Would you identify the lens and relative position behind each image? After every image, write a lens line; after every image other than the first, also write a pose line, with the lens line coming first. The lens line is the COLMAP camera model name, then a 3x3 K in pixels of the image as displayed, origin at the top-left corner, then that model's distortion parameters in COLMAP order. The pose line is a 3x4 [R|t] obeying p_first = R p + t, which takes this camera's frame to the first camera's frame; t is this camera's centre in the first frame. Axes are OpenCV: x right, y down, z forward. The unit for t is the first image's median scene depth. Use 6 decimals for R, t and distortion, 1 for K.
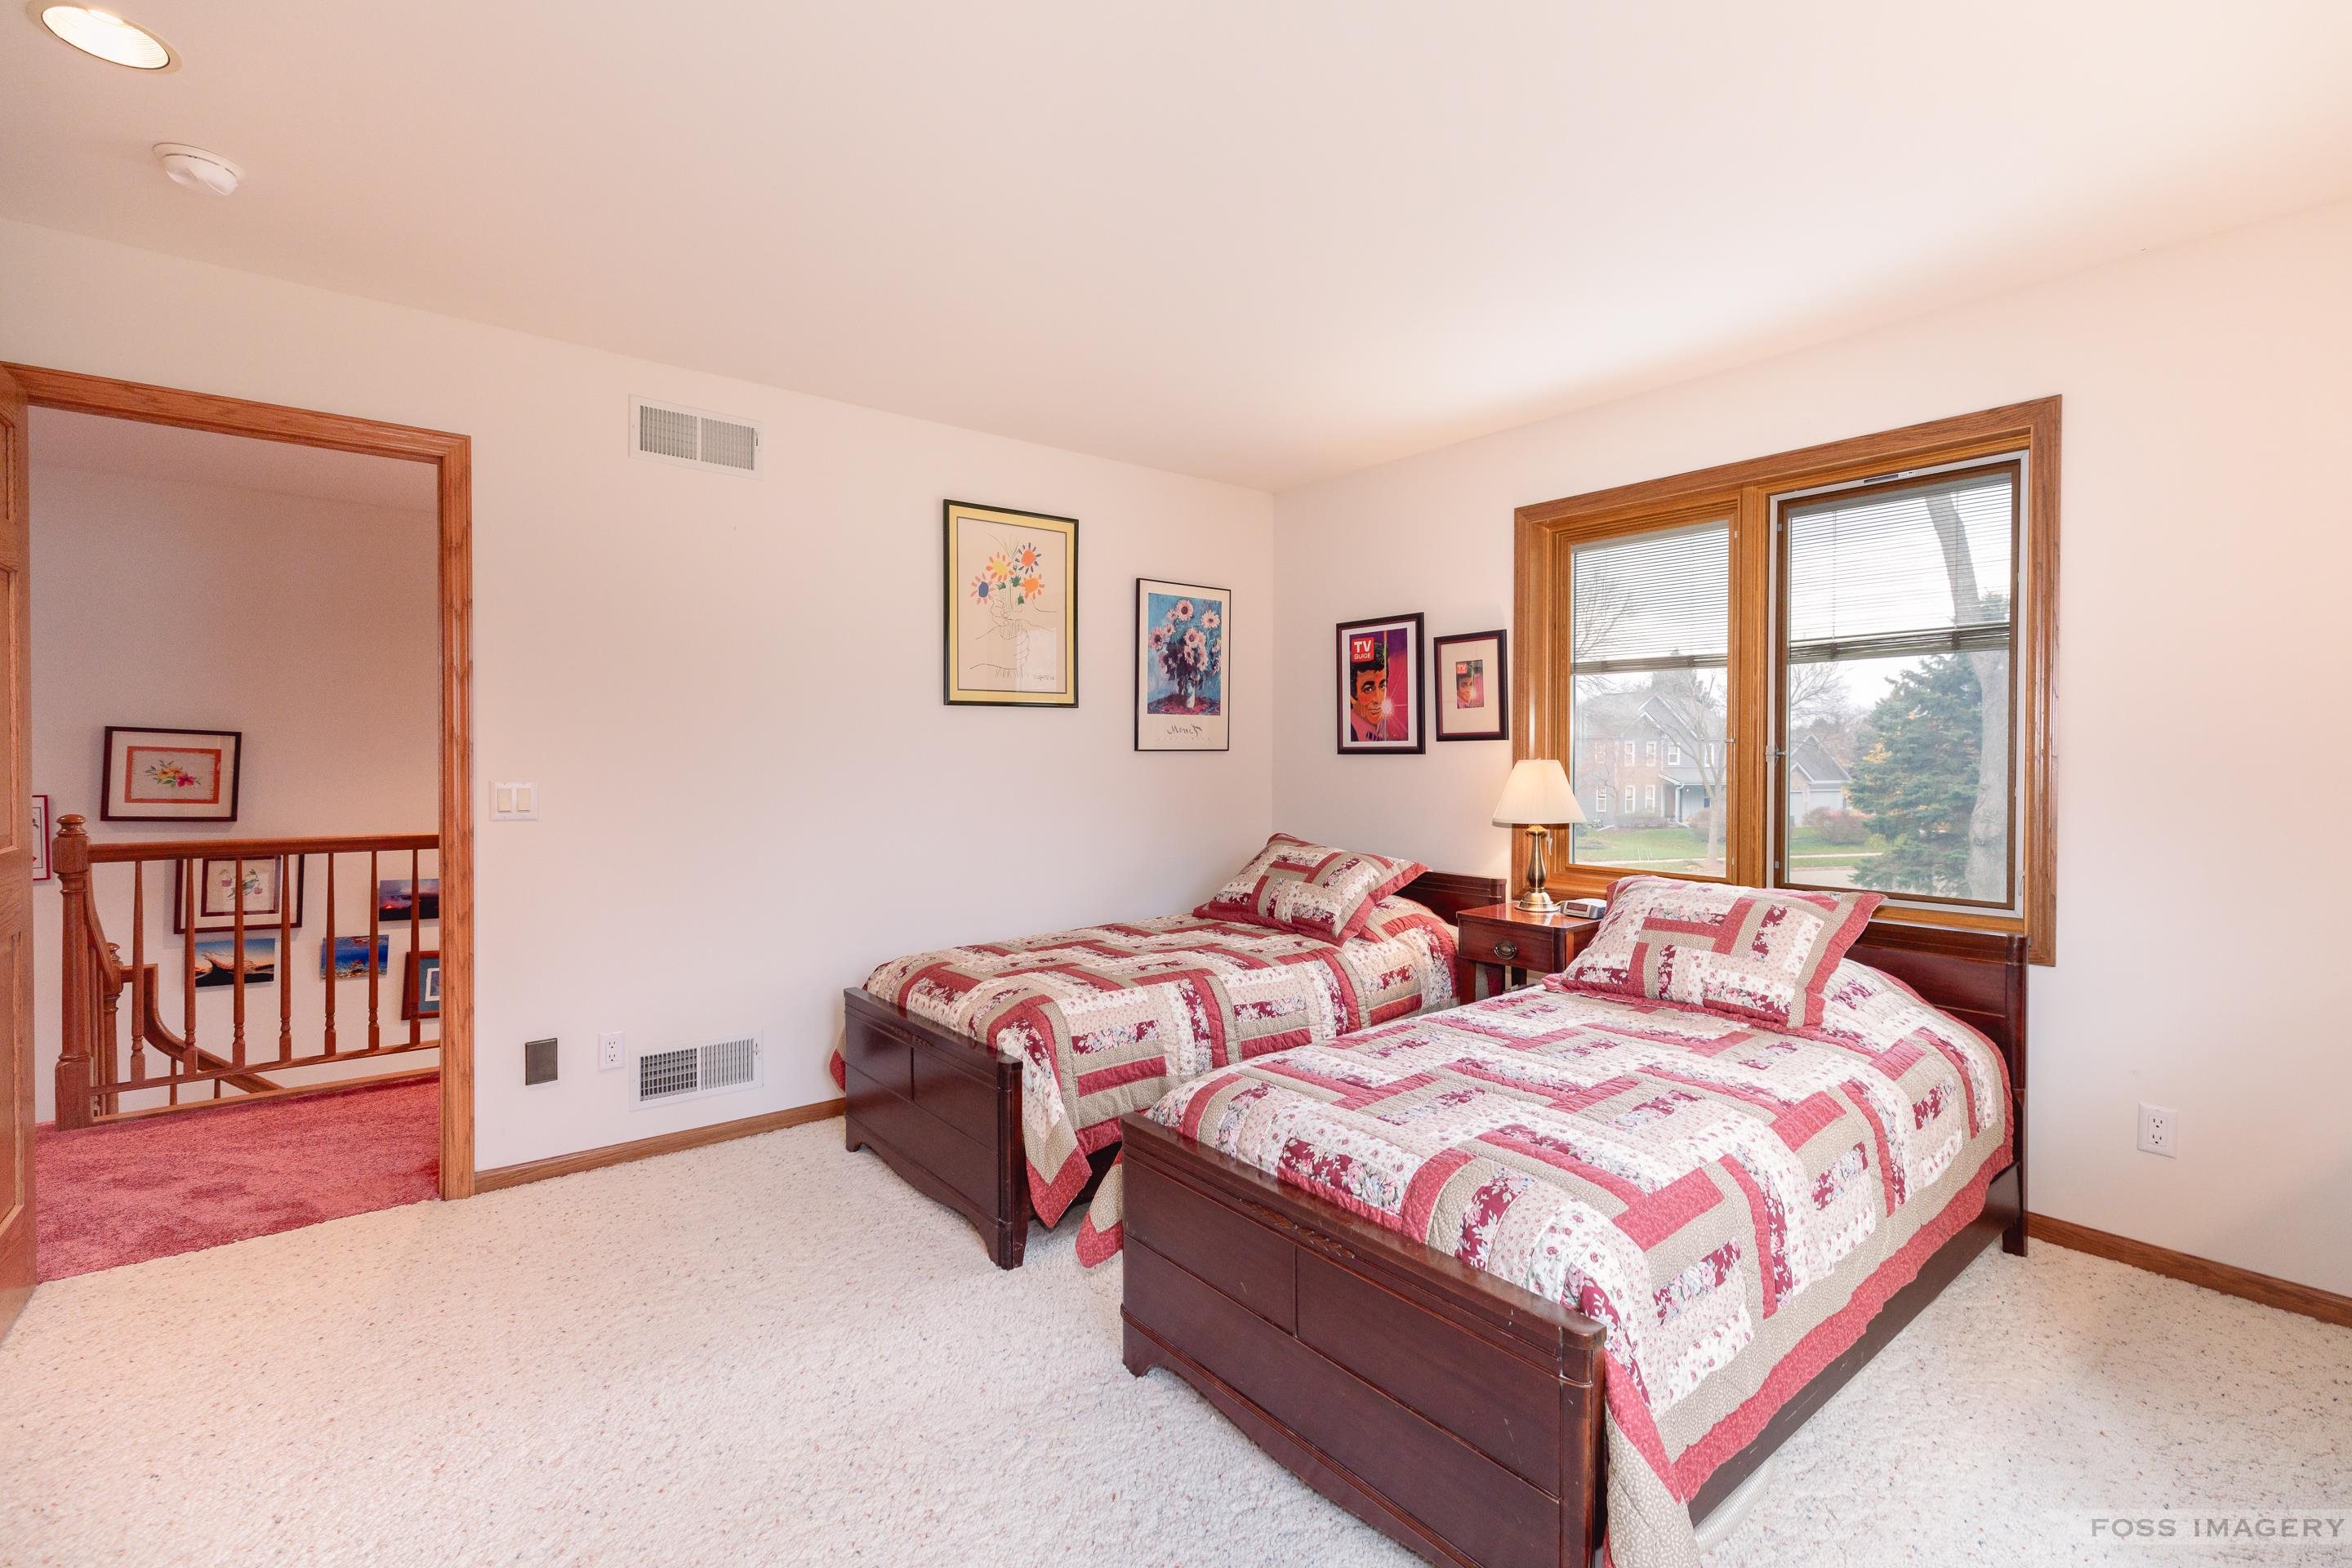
lens RADIAL K [[1056.5, 0, 1181.1], [0, 1056.5, 769.7], [0, 0, 1]] dist [0.002257, -0.000091]
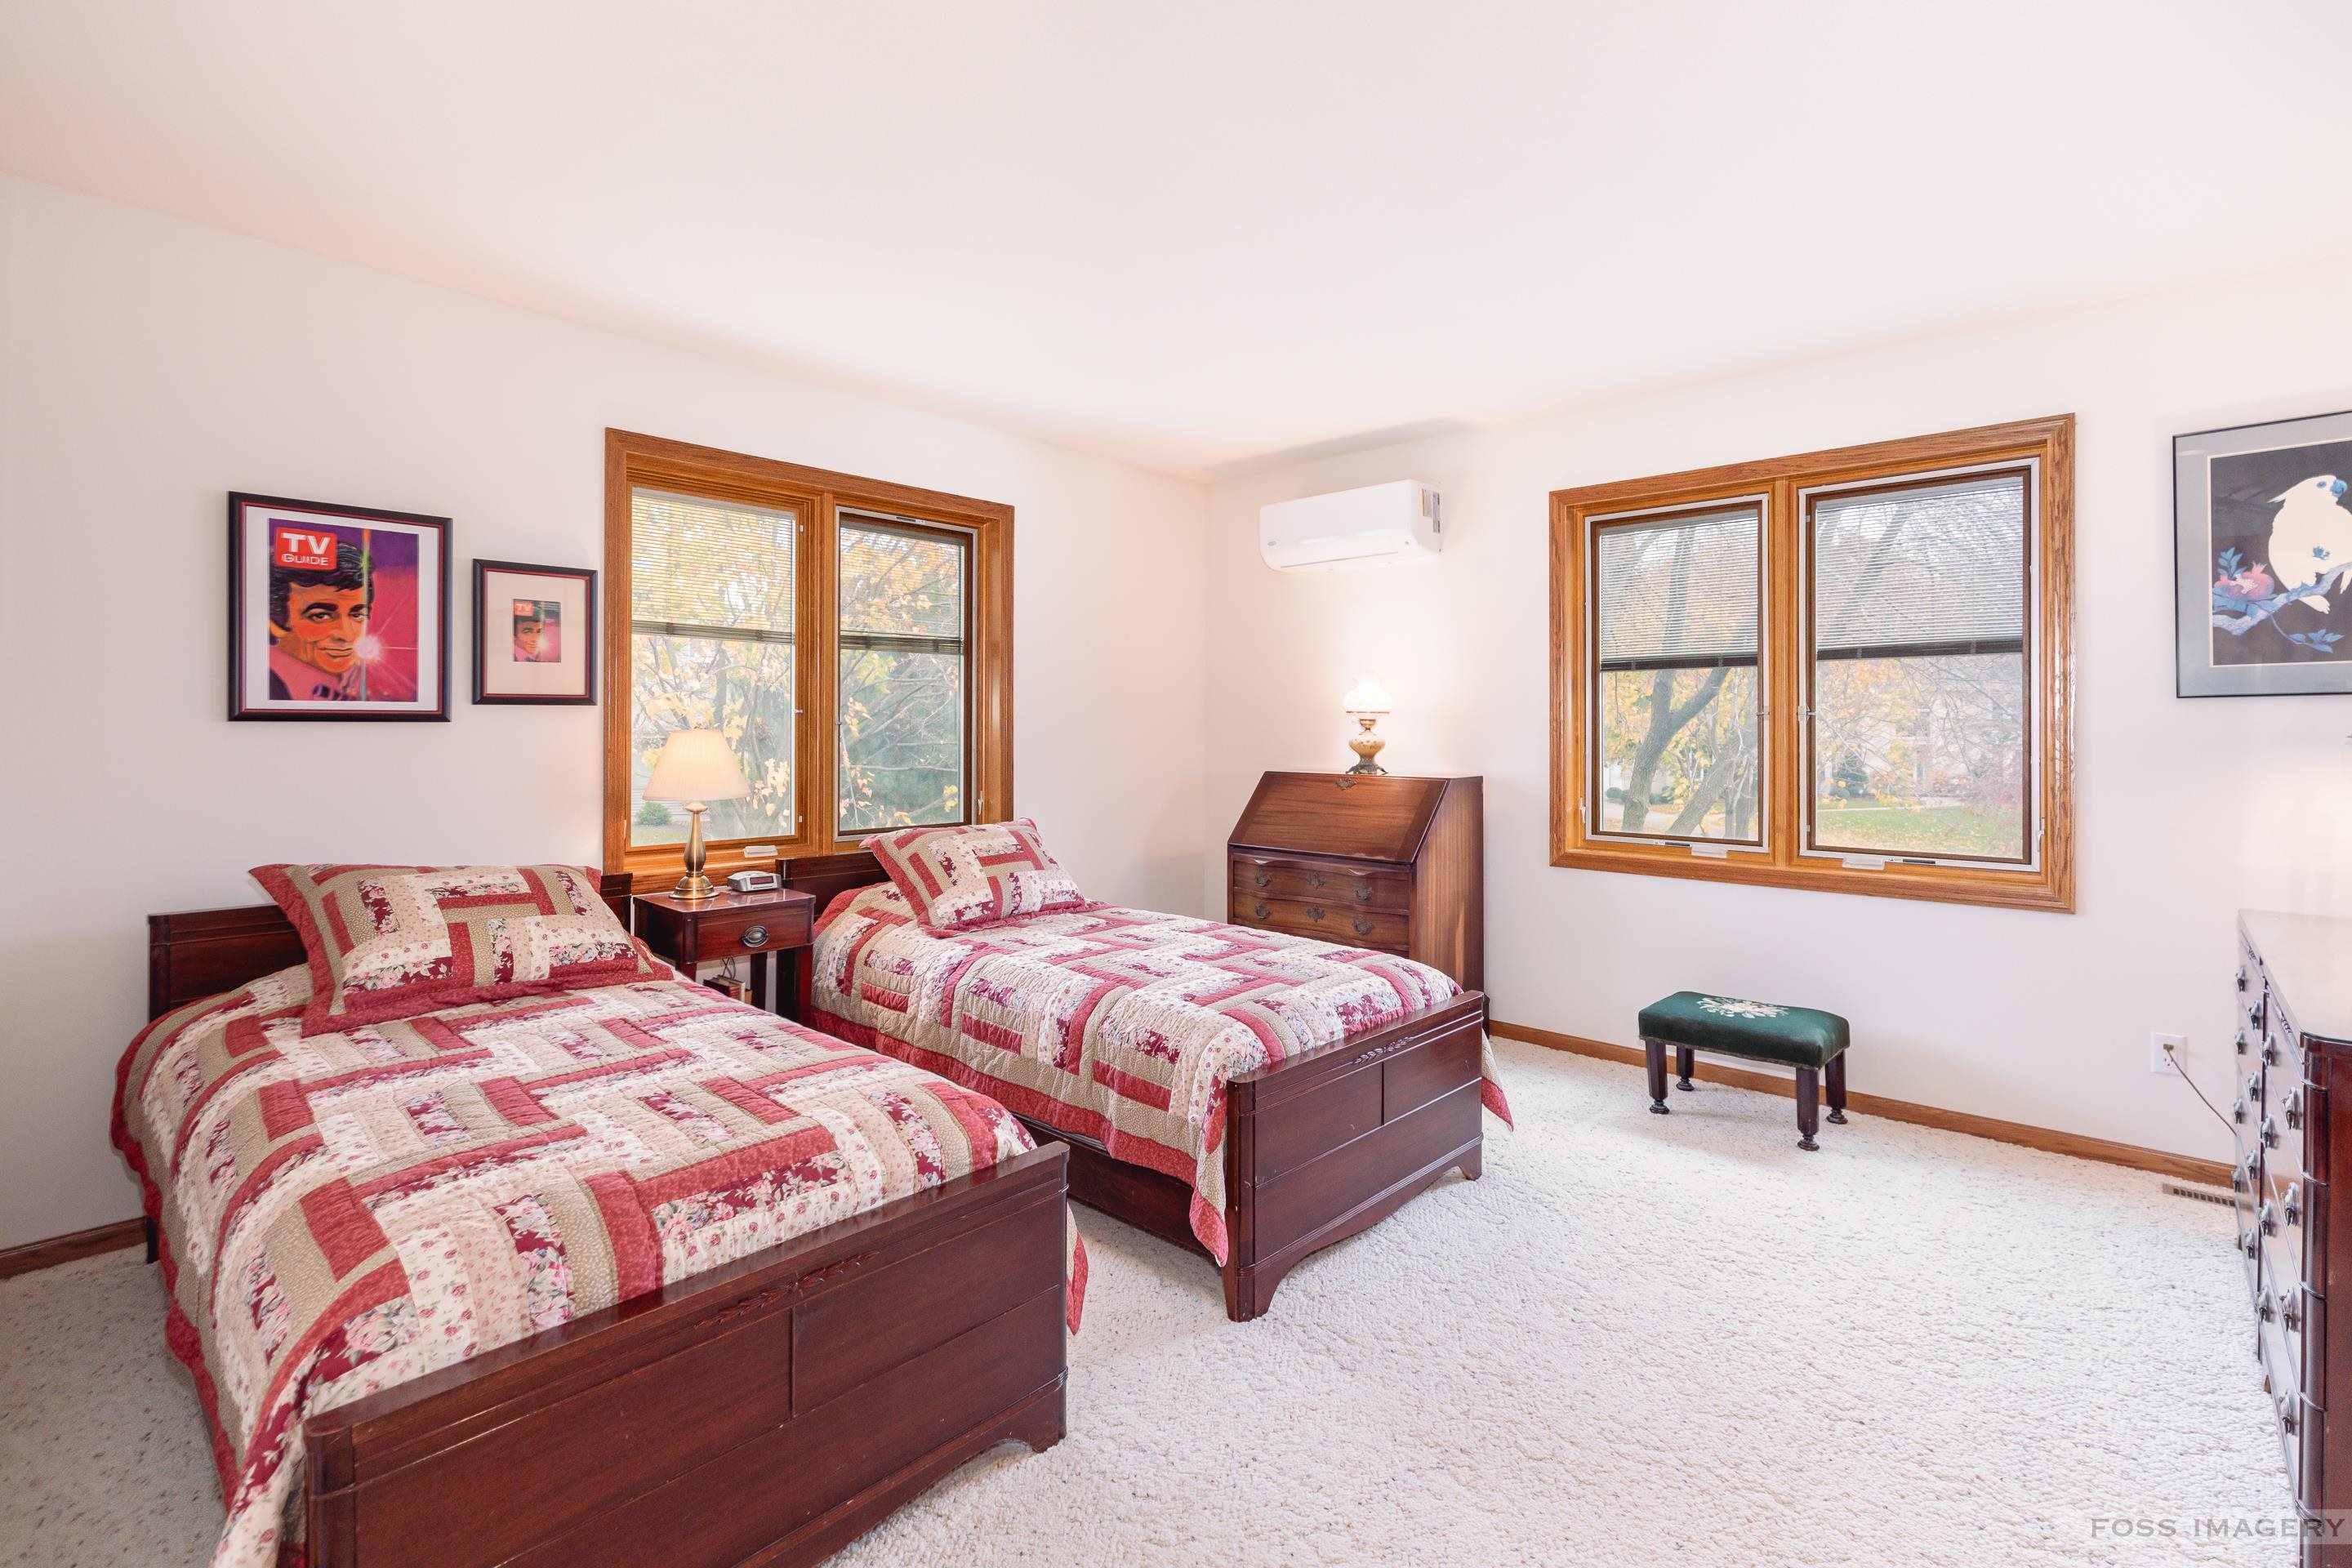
lens RADIAL K [[1056.5, 0, 1238.7], [0, 1056.5, 729.5], [0, 0, 1]] dist [0.002257, -0.000091]
pose [[-0.171530, -0.005571, 0.985163, -0.563954], [0.008716, 0.999936, 0.007172, -0.010523], [-0.985140, 0.009817, -0.171471, 0.625904]]
